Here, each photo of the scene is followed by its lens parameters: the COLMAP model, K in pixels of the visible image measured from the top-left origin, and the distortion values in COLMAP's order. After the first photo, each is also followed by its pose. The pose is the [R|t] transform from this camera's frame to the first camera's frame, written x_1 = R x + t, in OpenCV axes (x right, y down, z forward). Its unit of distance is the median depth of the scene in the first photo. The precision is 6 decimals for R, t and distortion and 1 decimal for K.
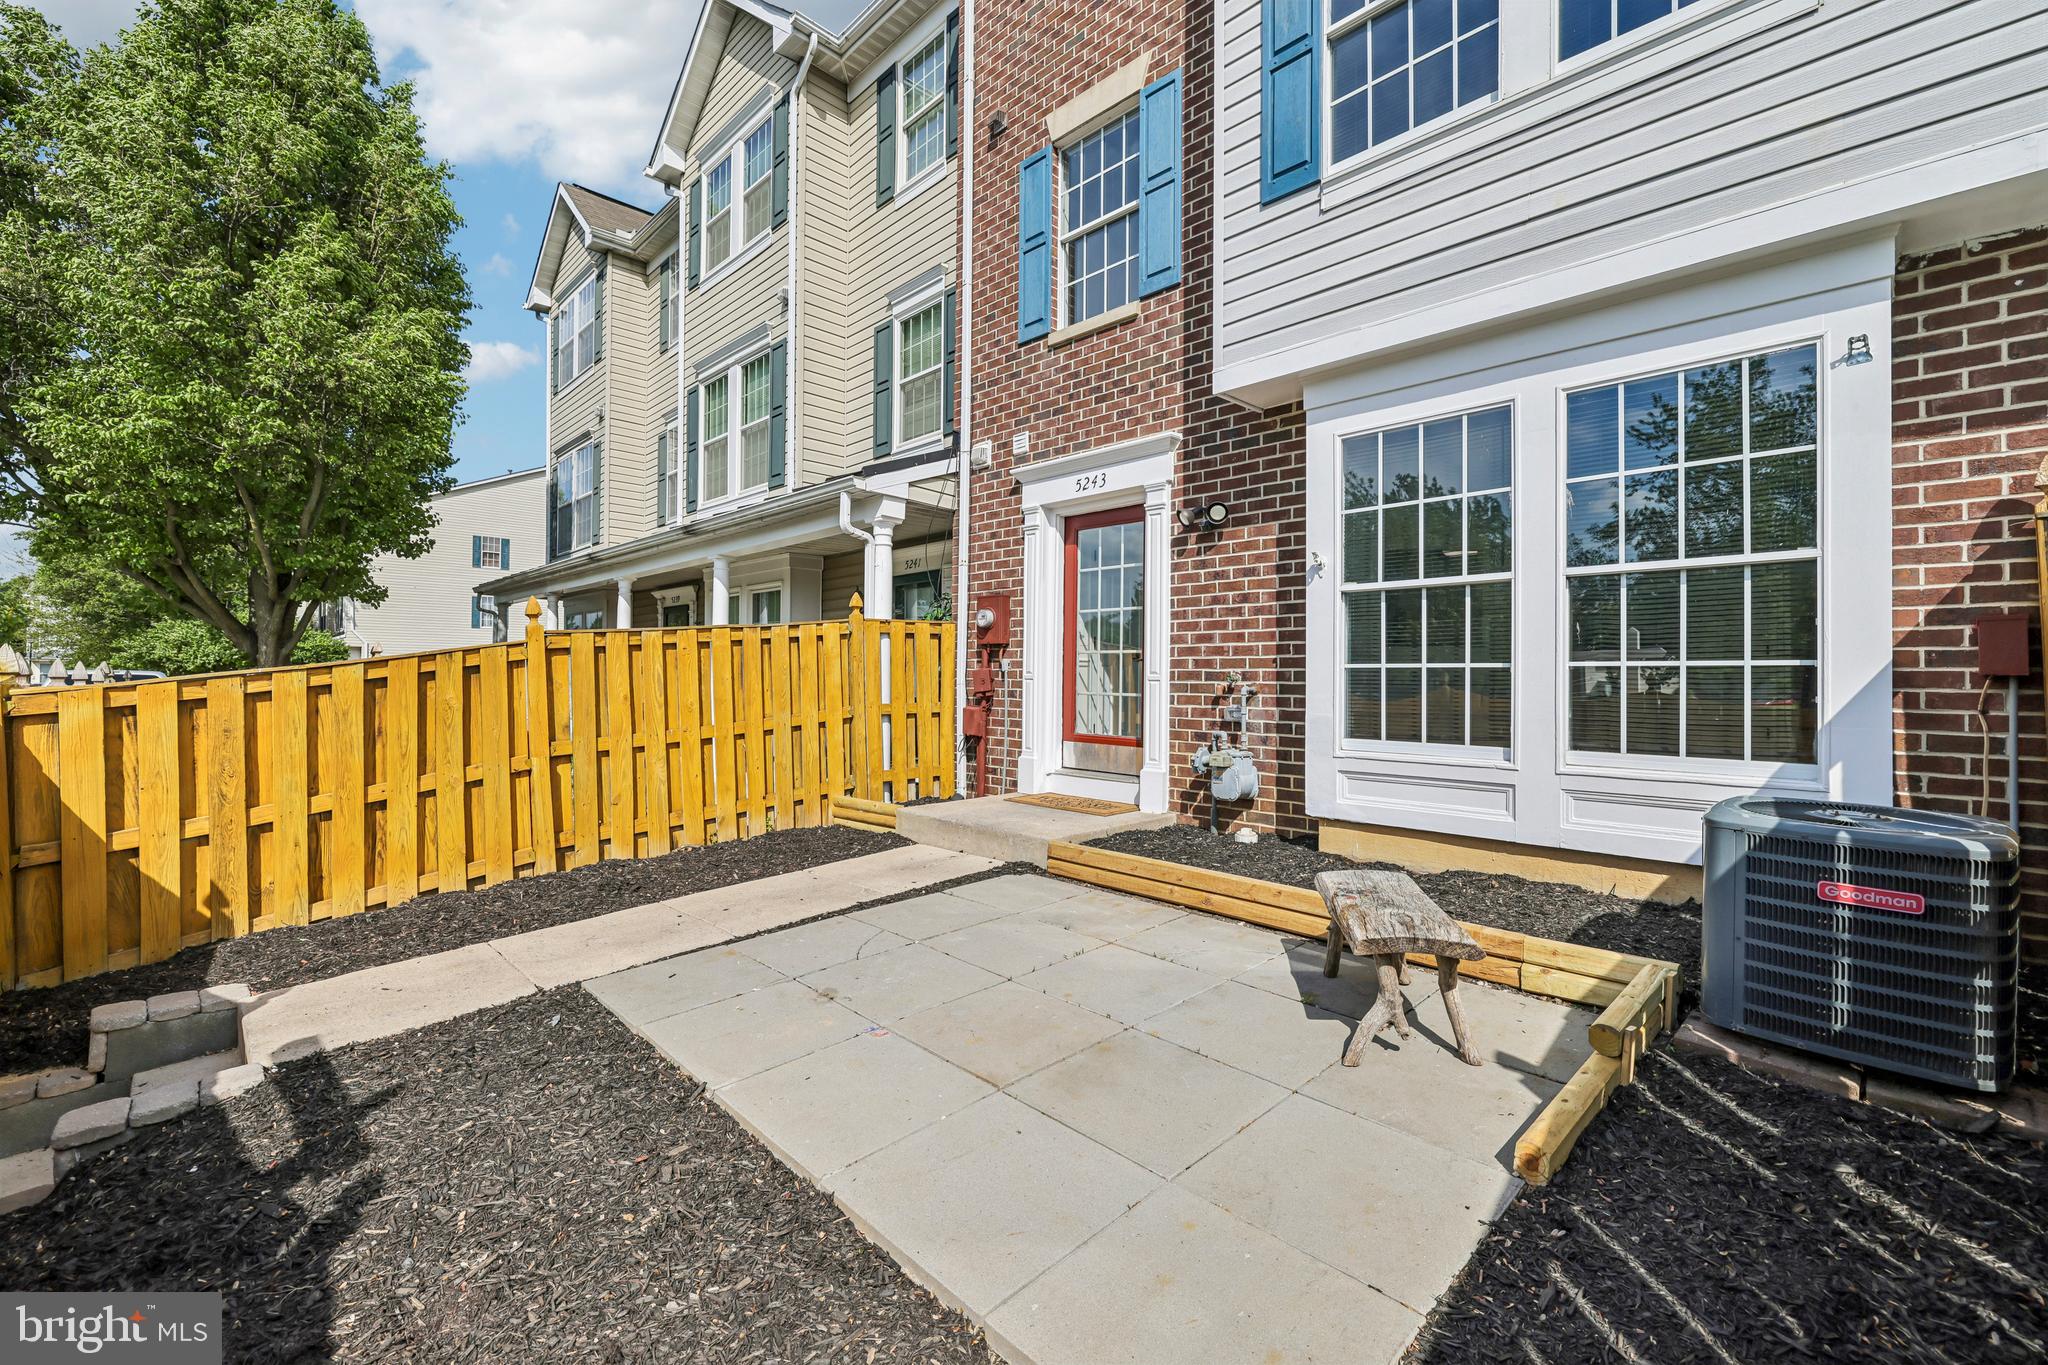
lens RADIAL K [[867.8, 0, 1020.8], [0, 867.8, 670.3], [0, 0, 1]] dist [-0.000949, -0.000037]
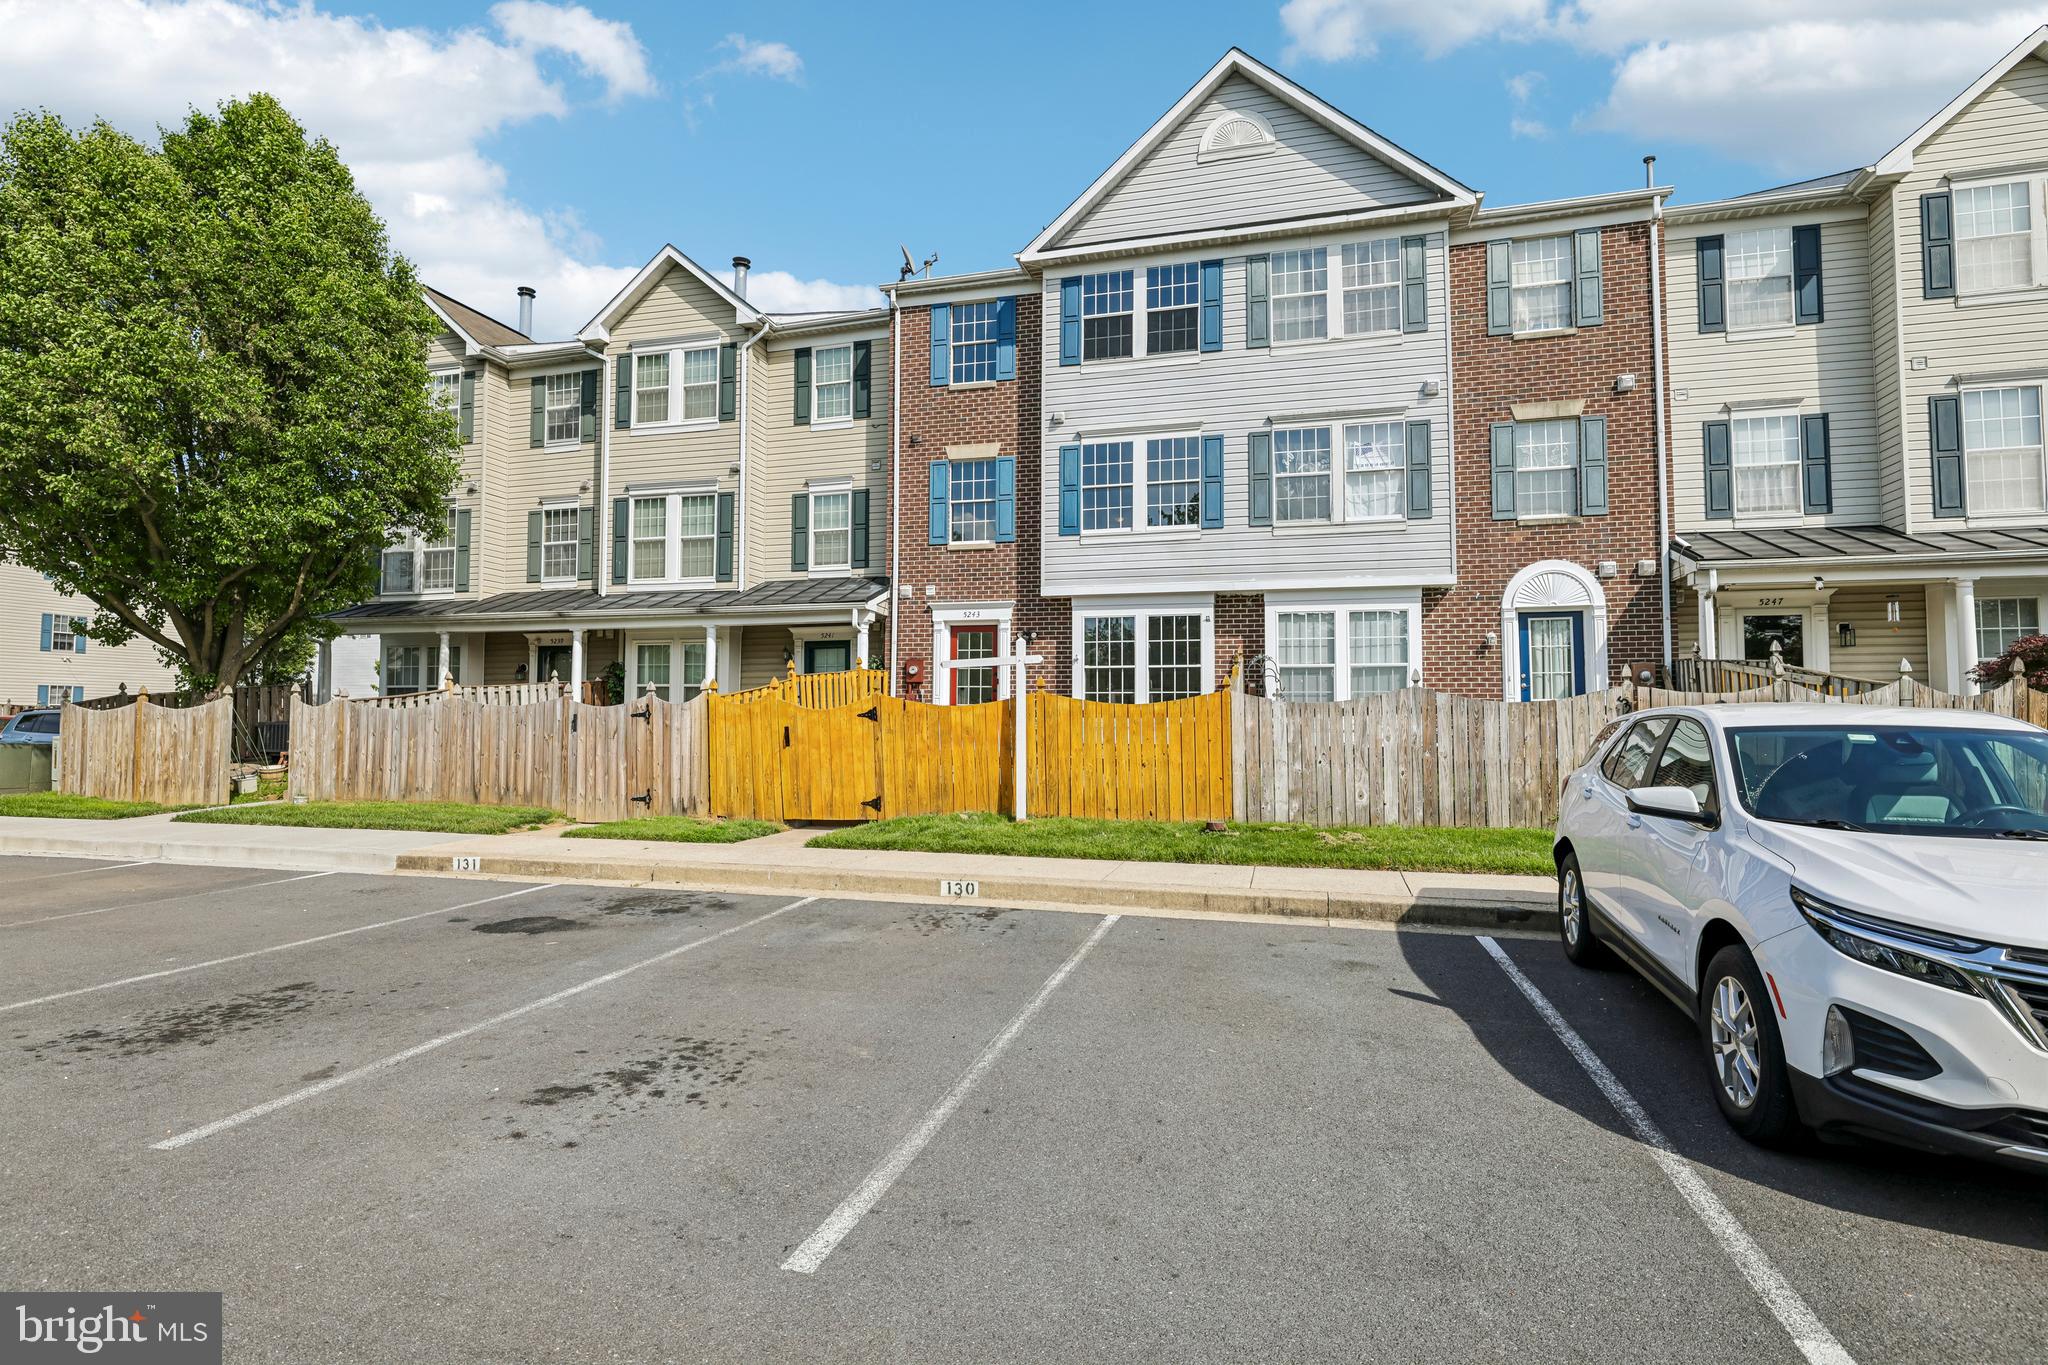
lens RADIAL K [[977.5, 0, 1062.7], [0, 977.5, 670.7], [0, 0, 1]] dist [0.001422, -0.000088]
pose [[0.852106, 0.022757, 0.522874, -1.242110], [-0.003275, 0.999266, -0.038155, 0.040398], [-0.523359, 0.030800, 0.851556, -1.567616]]
